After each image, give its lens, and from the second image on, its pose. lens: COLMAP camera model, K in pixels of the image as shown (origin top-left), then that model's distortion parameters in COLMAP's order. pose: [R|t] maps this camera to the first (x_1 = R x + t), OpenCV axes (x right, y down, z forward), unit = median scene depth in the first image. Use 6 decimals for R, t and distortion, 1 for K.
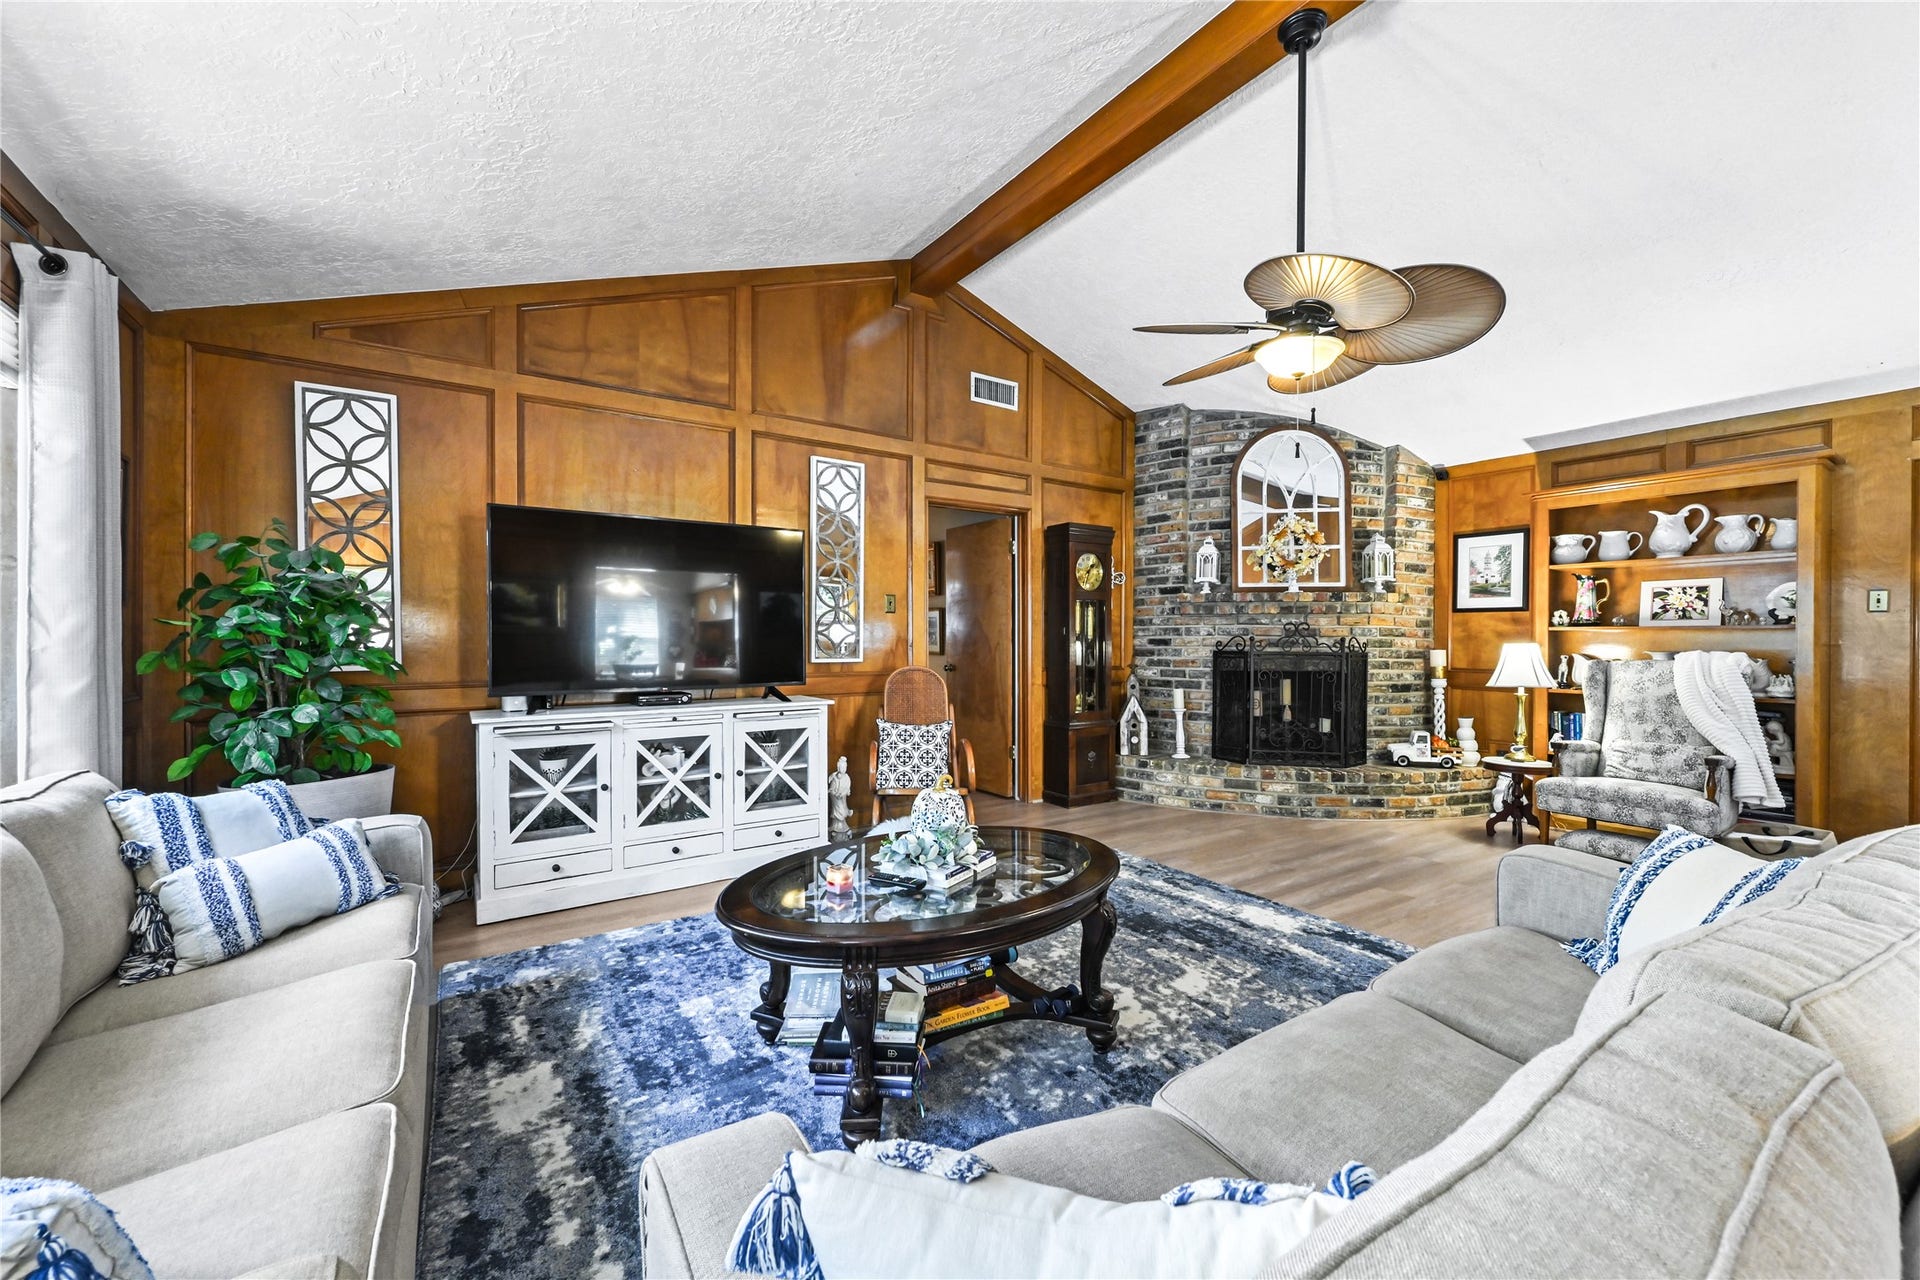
lens RADIAL K [[764.9, 0, 965.2], [0, 764.9, 647.6], [0, 0, 1]] dist [0.000618, 0.000385]
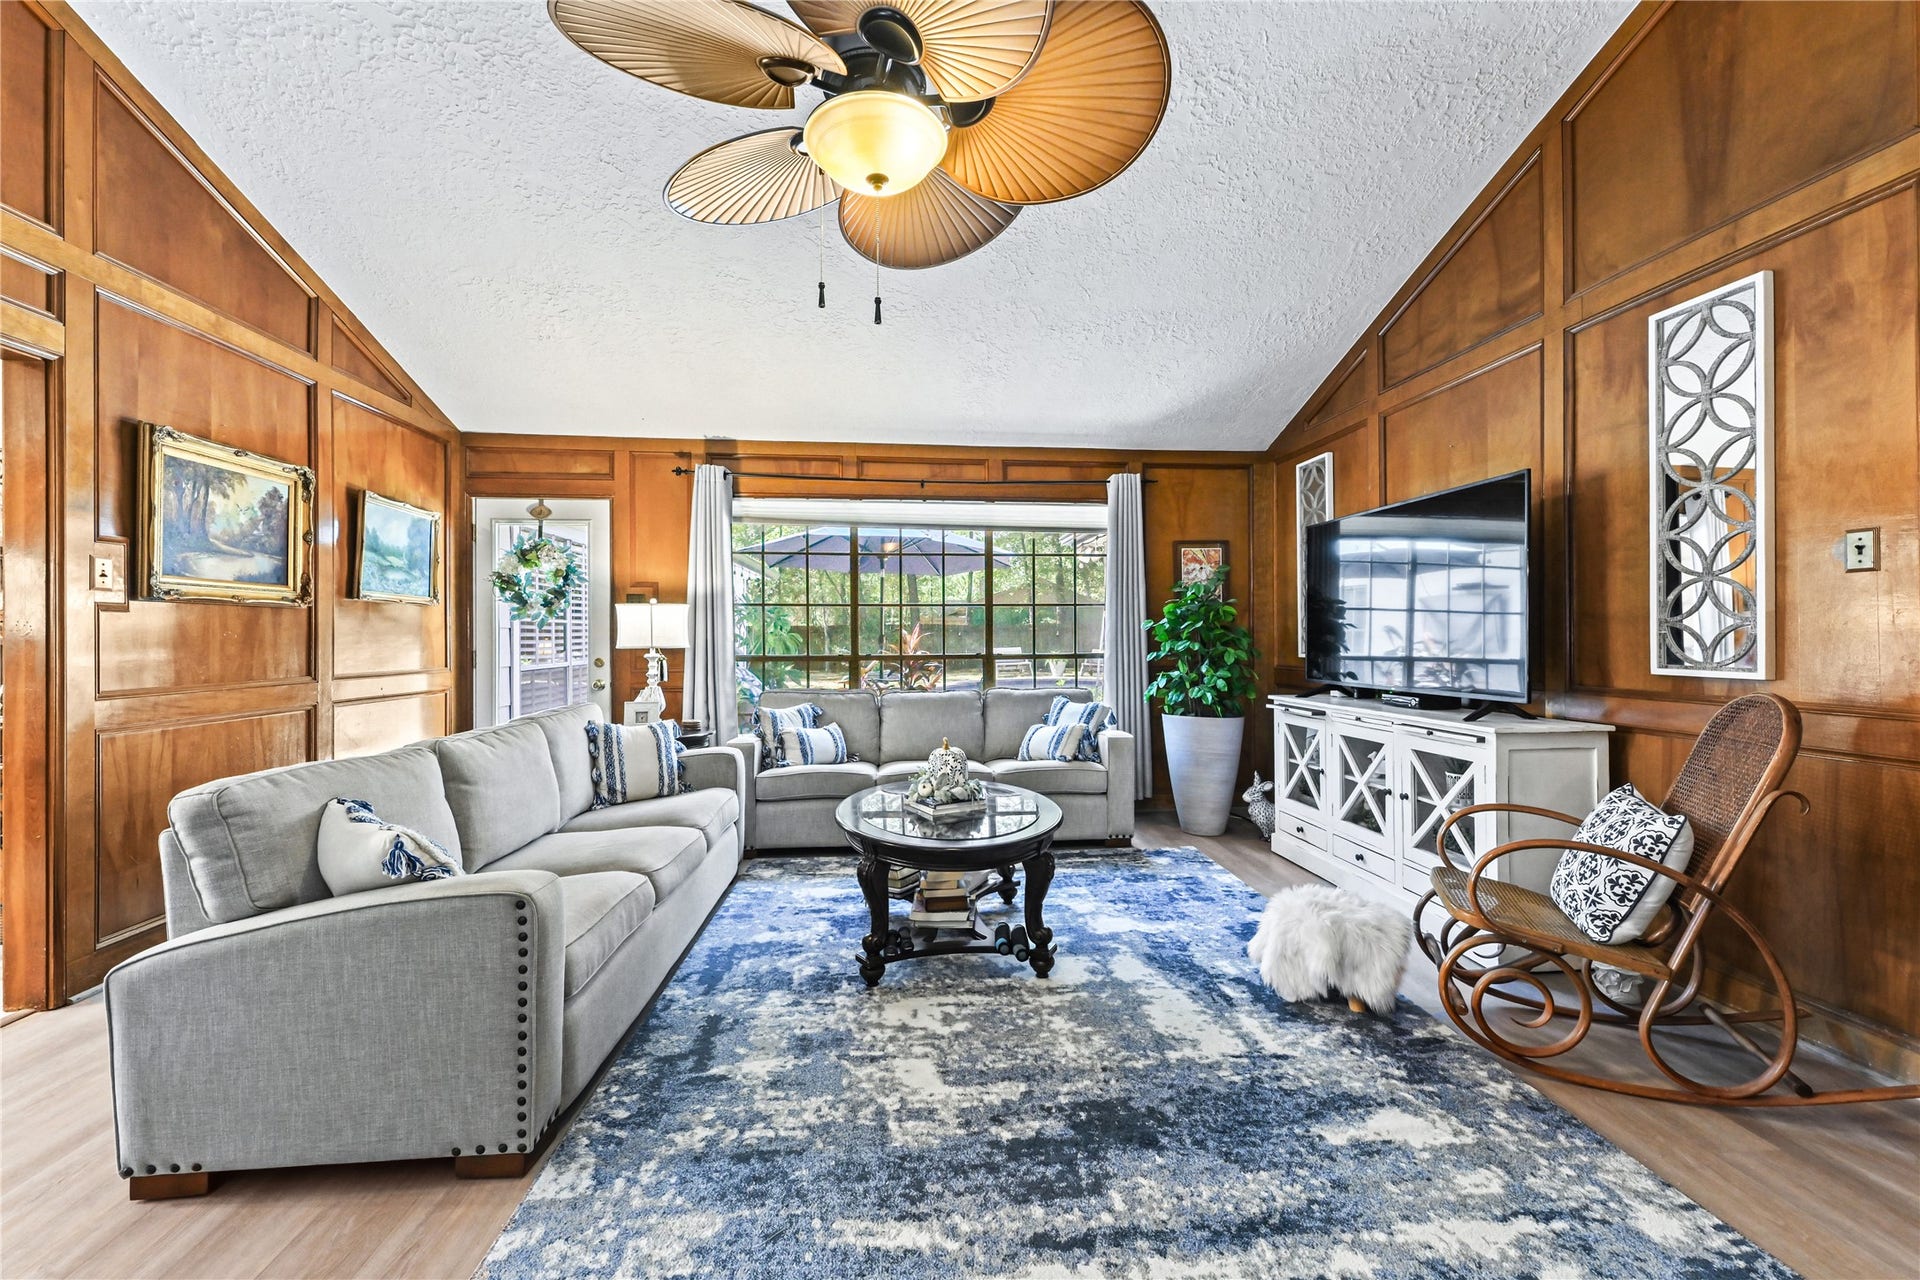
lens RADIAL K [[764.9, 0, 965.2], [0, 764.9, 647.6], [0, 0, 1]] dist [0.000618, 0.000385]
pose [[-0.477135, 0.017577, -0.878654, 0.848885], [0.003262, 0.999829, 0.018230, -0.018484], [0.878824, 0.005832, -0.477111, 1.248403]]
